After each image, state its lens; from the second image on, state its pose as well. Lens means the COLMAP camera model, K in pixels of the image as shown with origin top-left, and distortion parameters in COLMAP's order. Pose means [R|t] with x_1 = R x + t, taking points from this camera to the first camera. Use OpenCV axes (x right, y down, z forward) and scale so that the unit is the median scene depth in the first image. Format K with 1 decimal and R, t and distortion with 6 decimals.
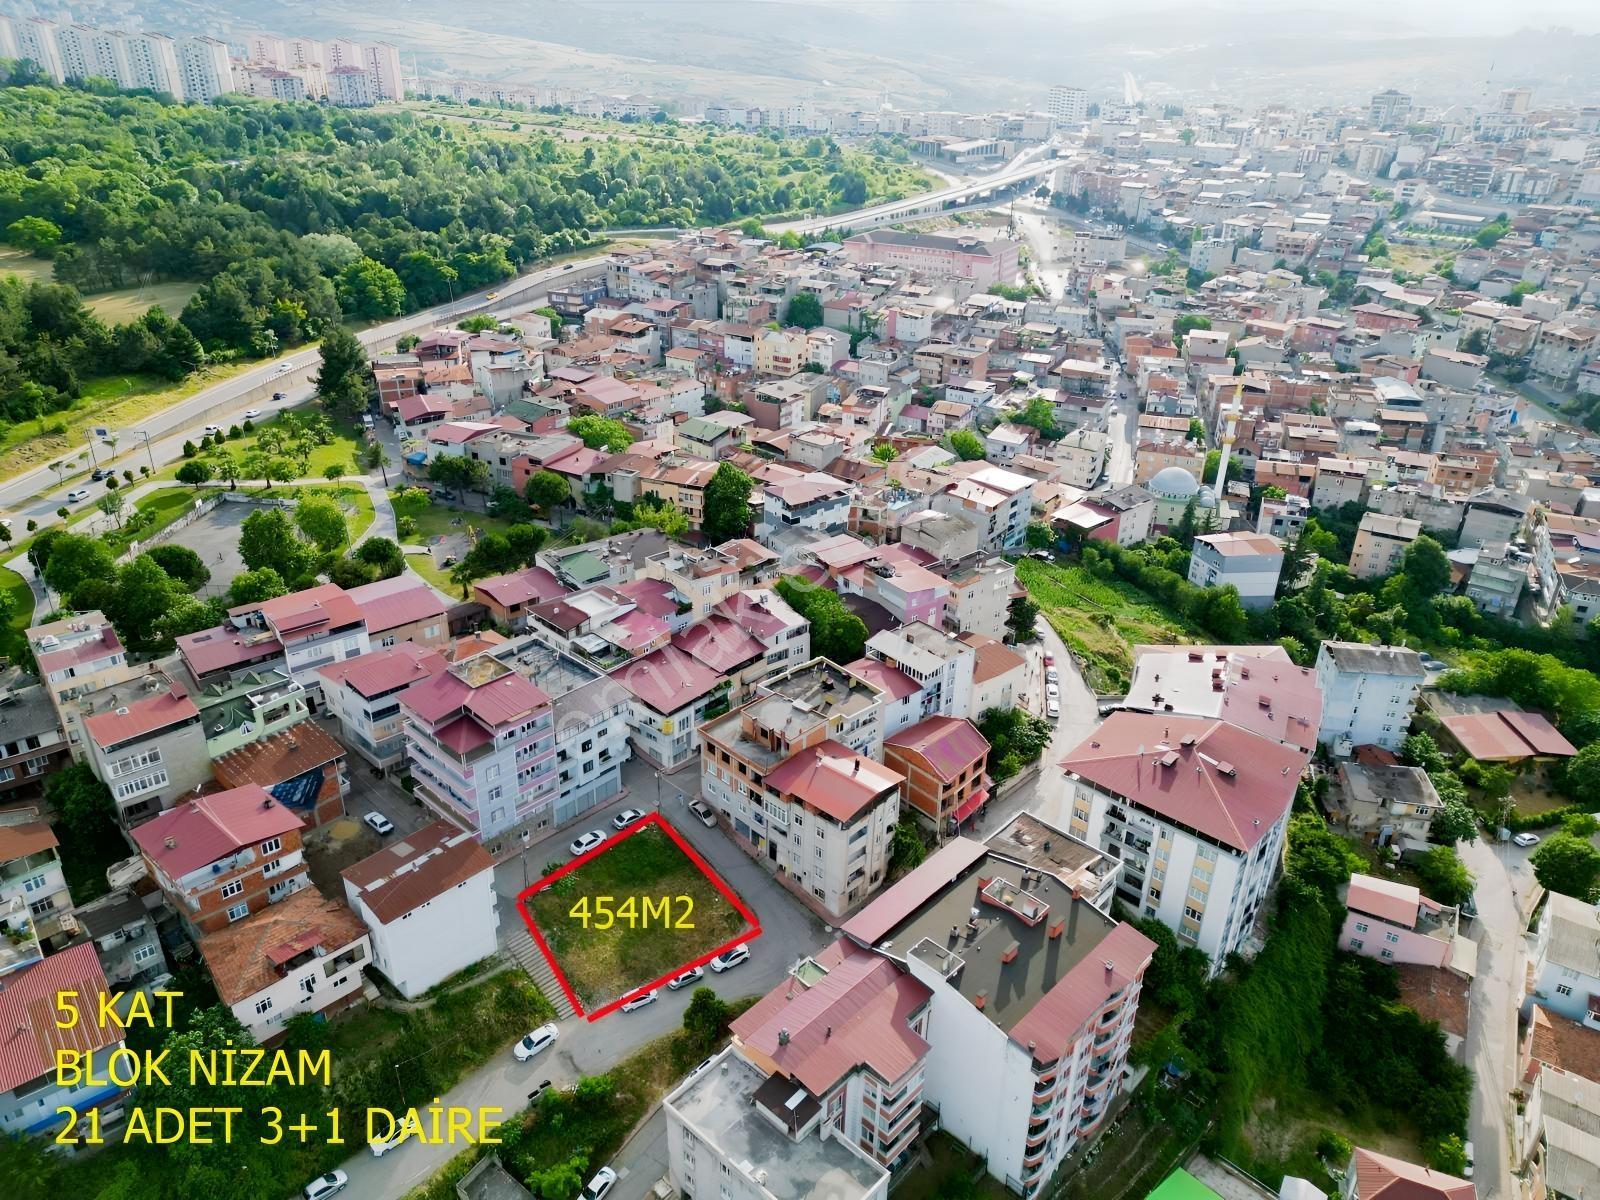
lens RADIAL K [[1113.6, 0, 796.4], [0, 1113.6, 602.4], [0, 0, 1]] dist [0.076383, -0.079506]
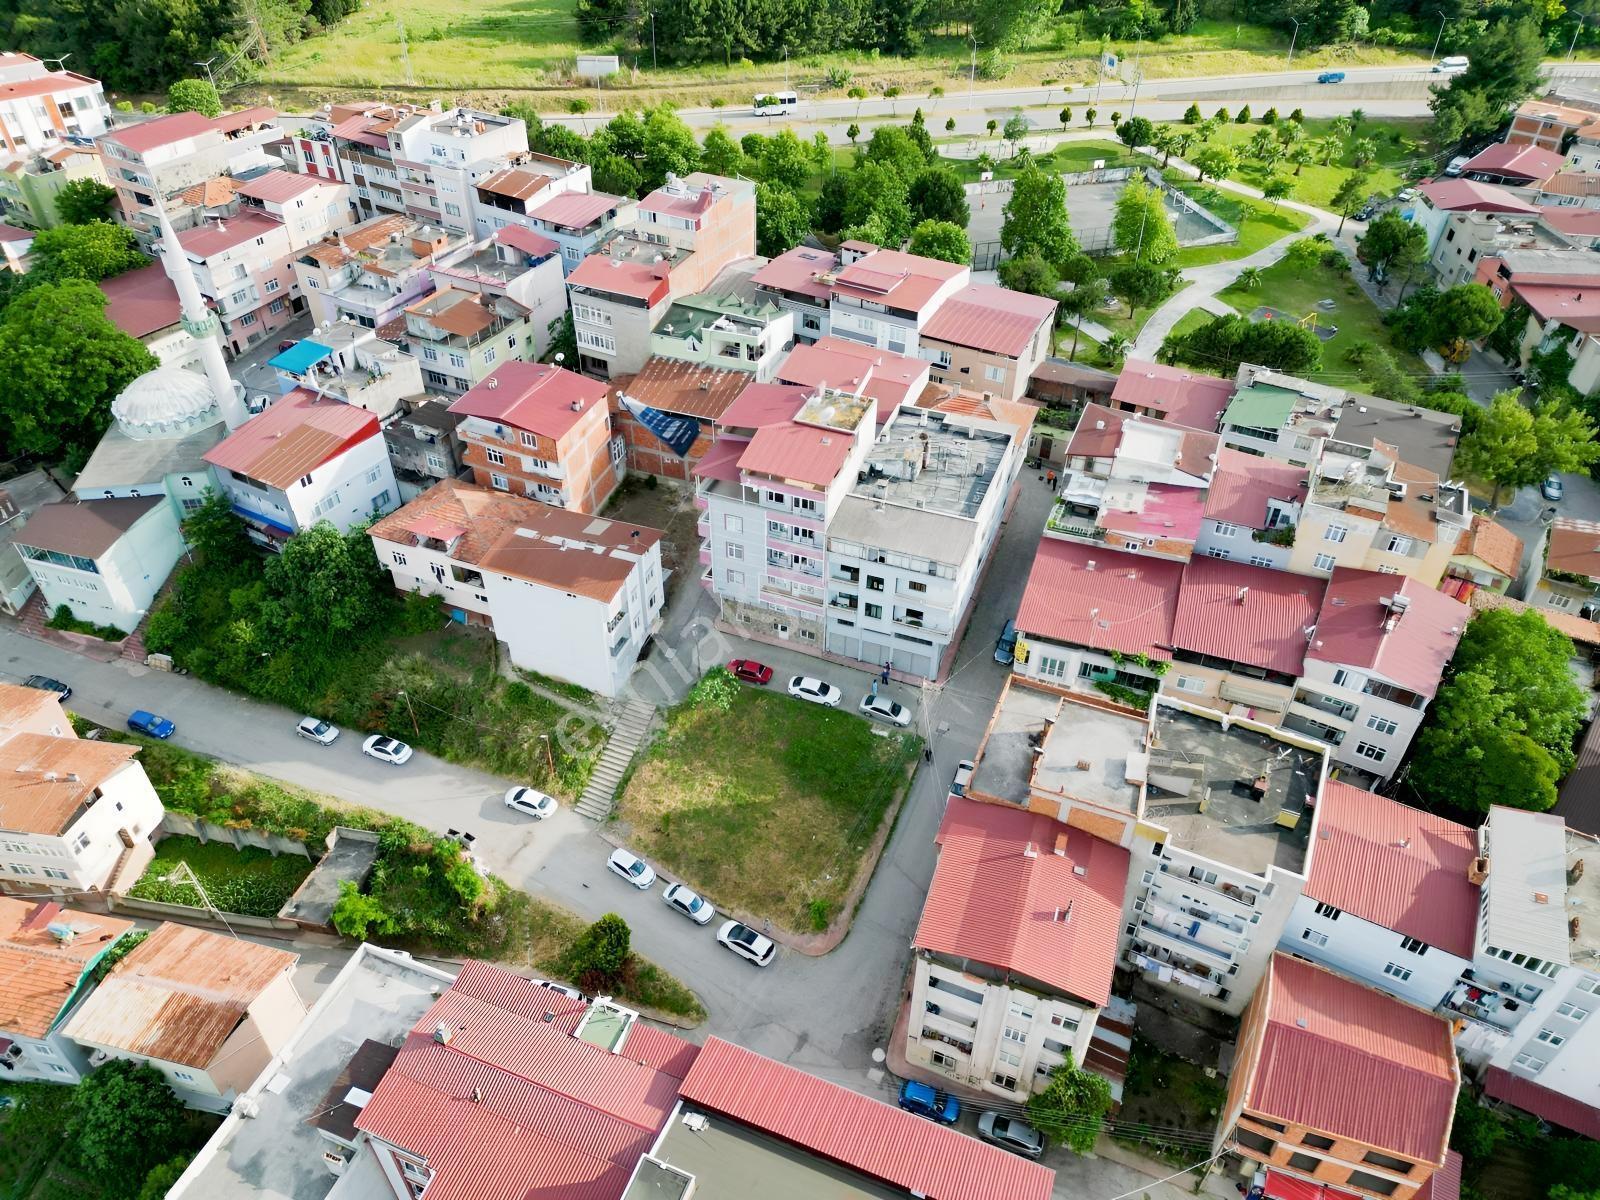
lens RADIAL K [[1115.1, 0, 796.8], [0, 1115.1, 604.1], [0, 0, 1]] dist [0.066770, -0.061500]
pose [[0.376593, 0.582765, -0.720113, 0.171546], [-0.423359, 0.799685, 0.425759, -0.077047], [0.823981, 0.144528, 0.547874, 0.341378]]
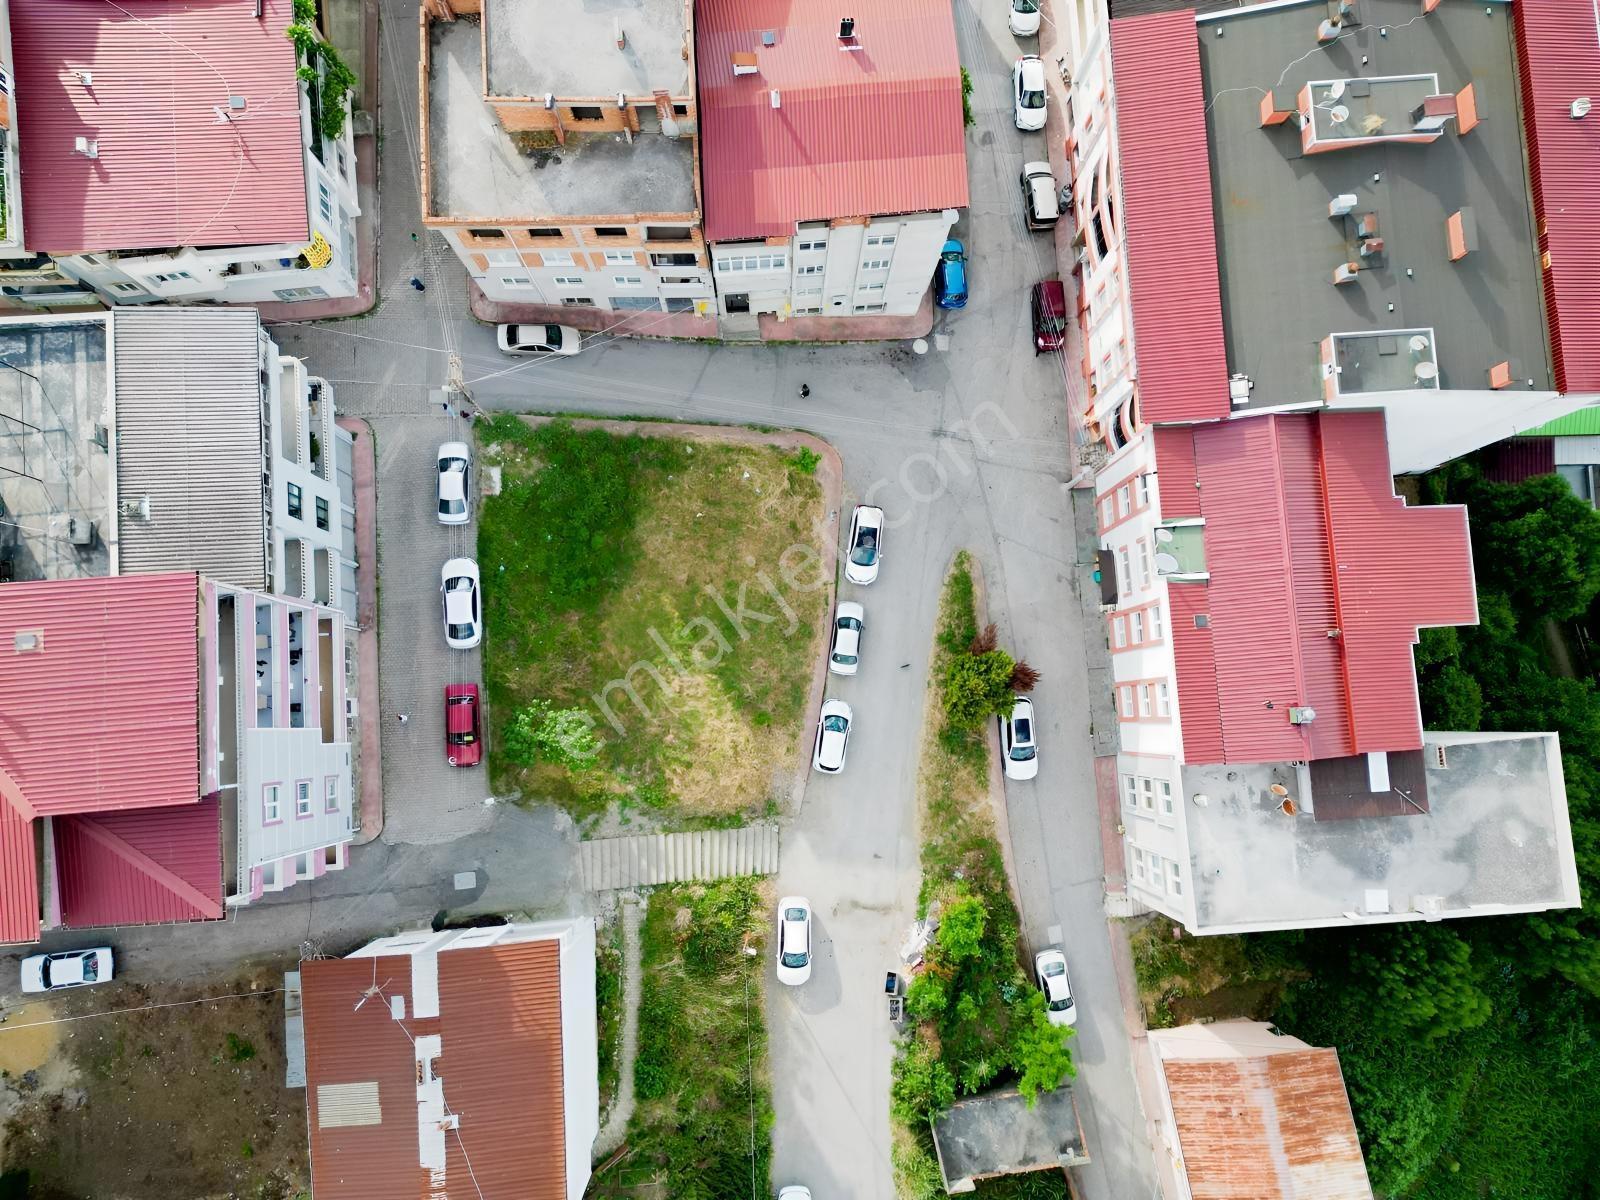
lens RADIAL K [[1113.6, 0, 796.4], [0, 1113.6, 602.4], [0, 0, 1]] dist [0.076383, -0.079506]
pose [[0.683473, -0.726214, 0.074016, -0.075198], [0.328164, 0.396246, 0.857495, -0.066947], [-0.652053, -0.561785, 0.509141, 0.403460]]
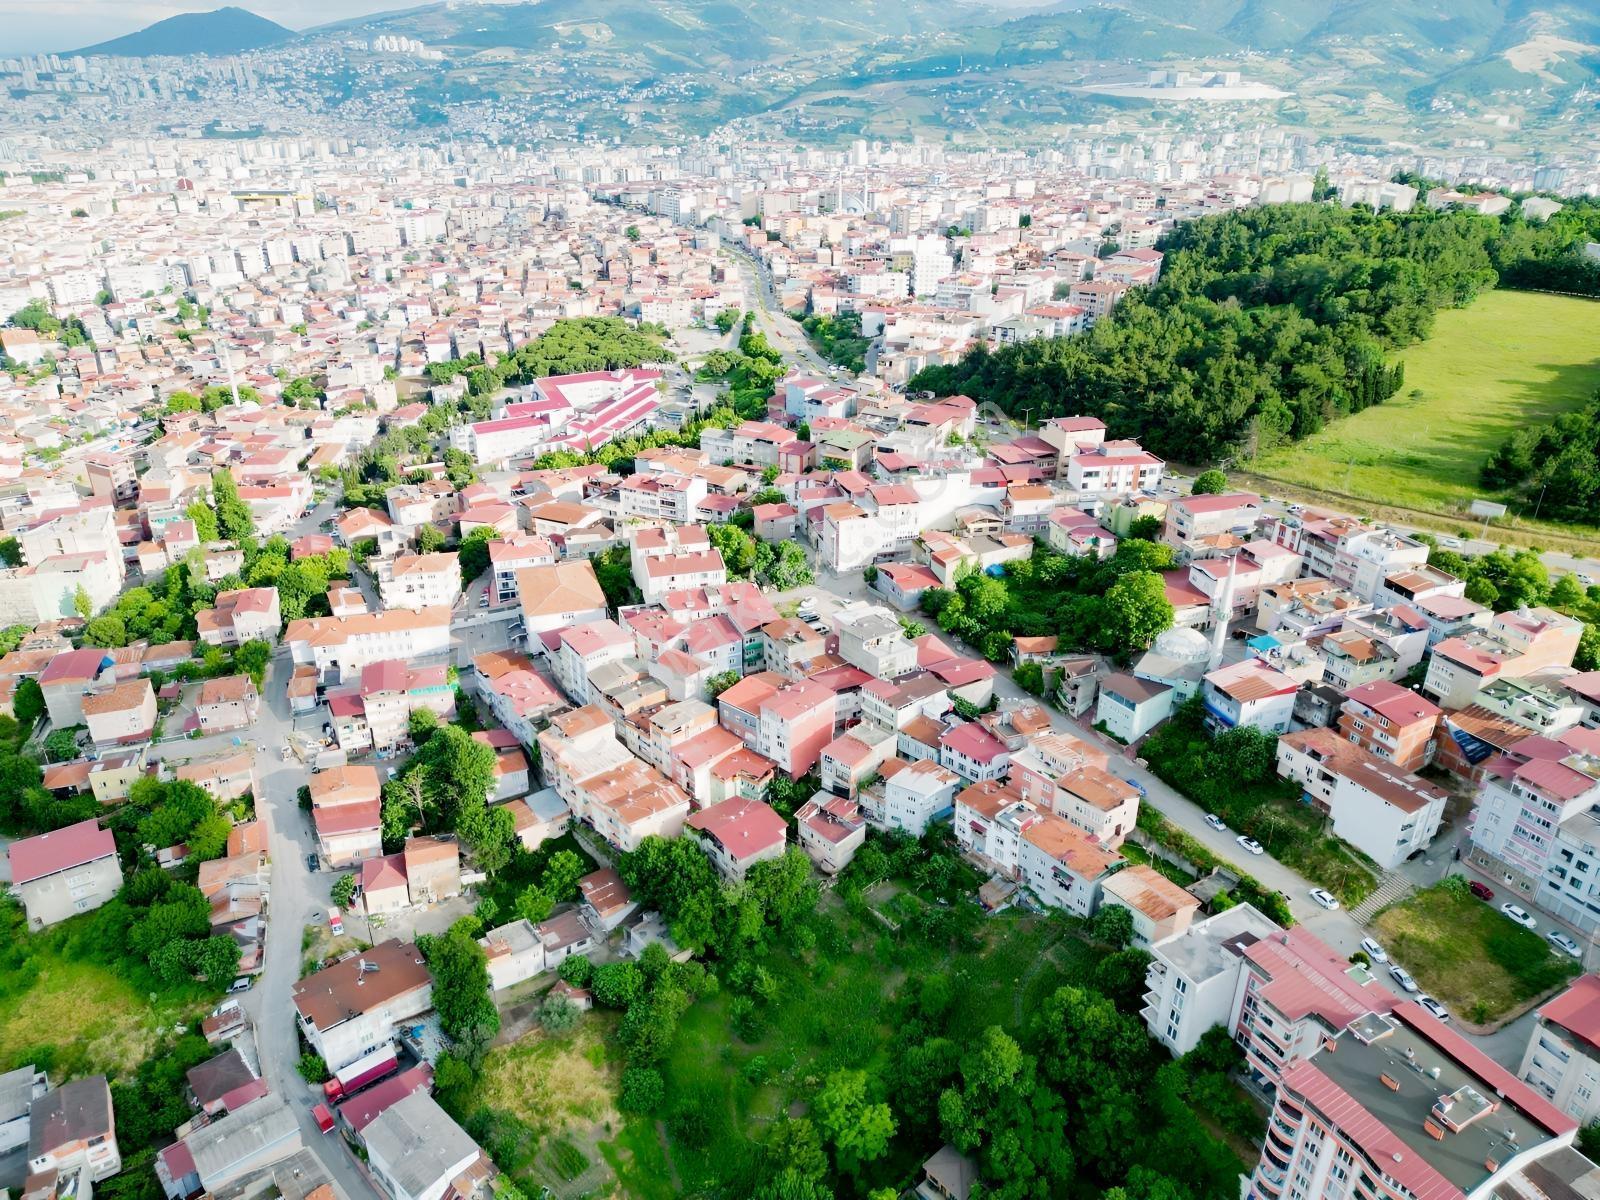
lens RADIAL K [[1112.5, 0, 796.7], [0, 1112.5, 601.5], [0, 0, 1]] dist [0.080853, -0.081105]
pose [[-0.314141, 0.395443, -0.863099, 0.576318], [-0.440482, 0.744637, 0.501489, -0.182196], [0.841006, 0.537718, -0.059735, 0.133097]]
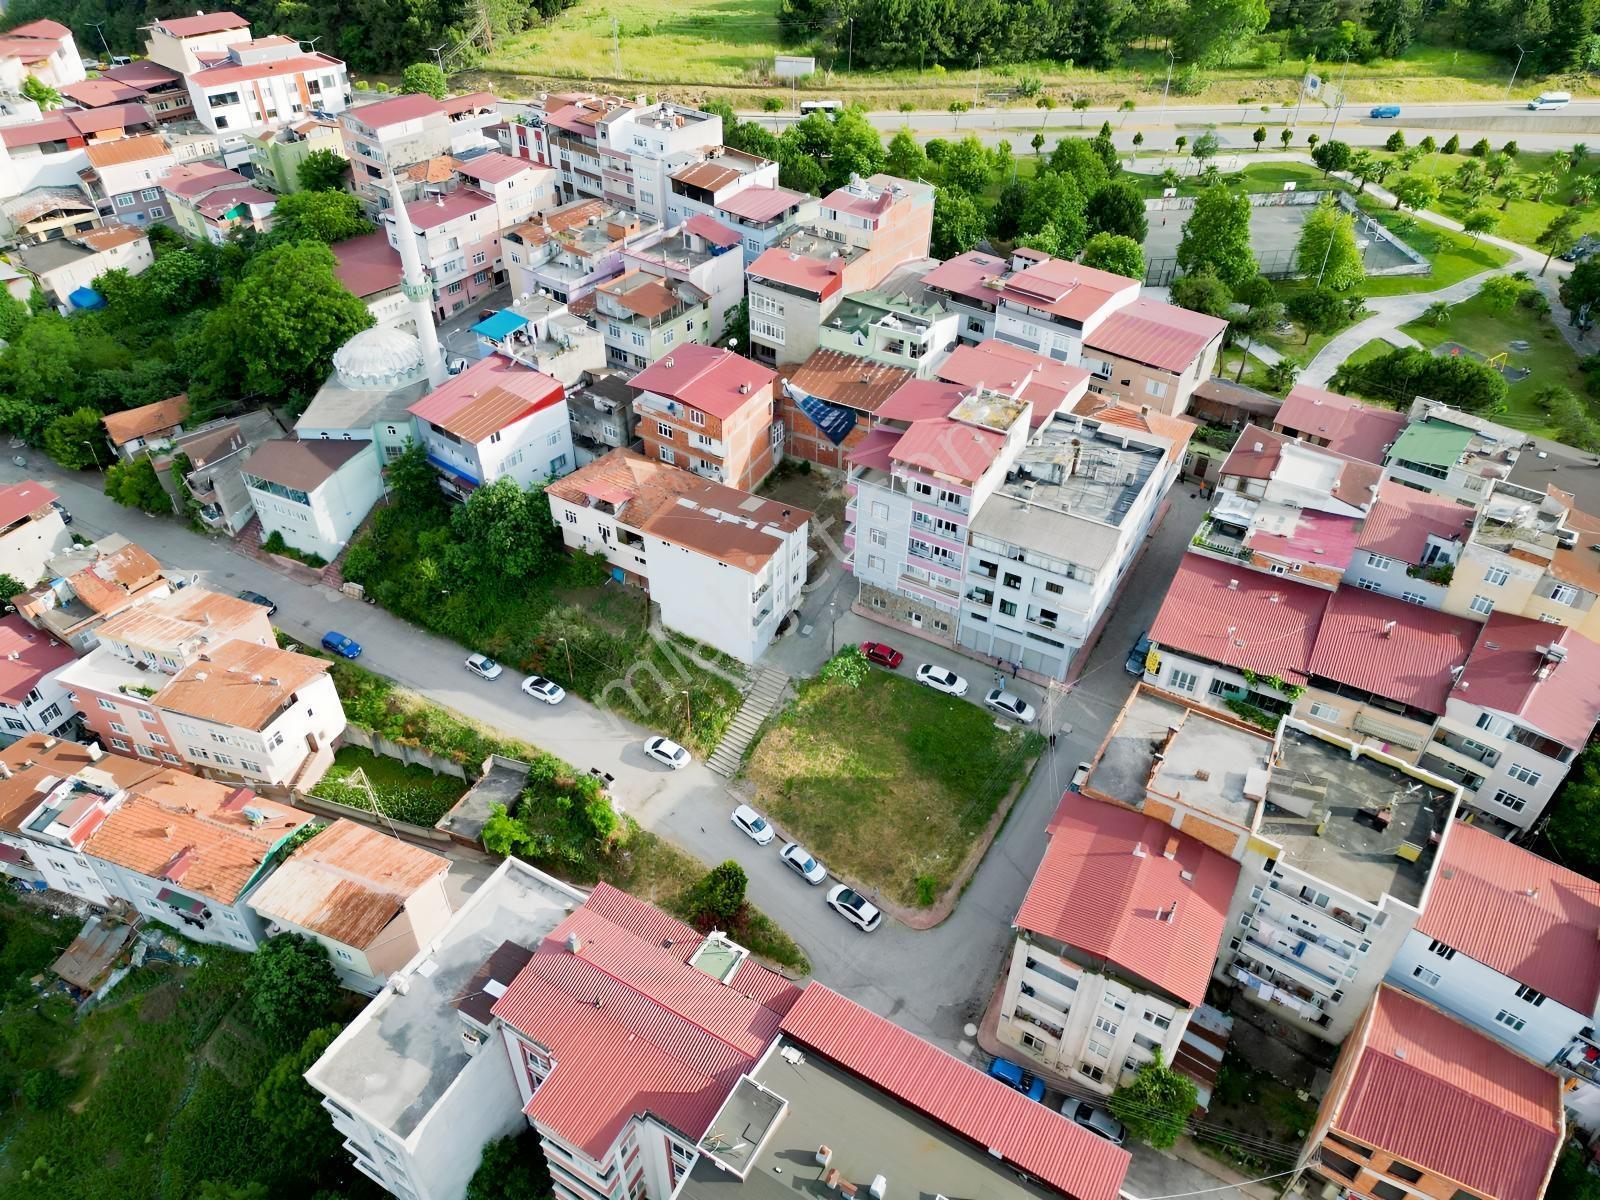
lens RADIAL K [[1113.6, 0, 796.4], [0, 1113.6, 602.4], [0, 0, 1]] dist [0.076383, -0.079506]
pose [[0.226240, 0.611344, -0.758336, 0.188924], [-0.447123, 0.756835, 0.476741, -0.079361], [0.865388, 0.231212, 0.444572, 0.332370]]
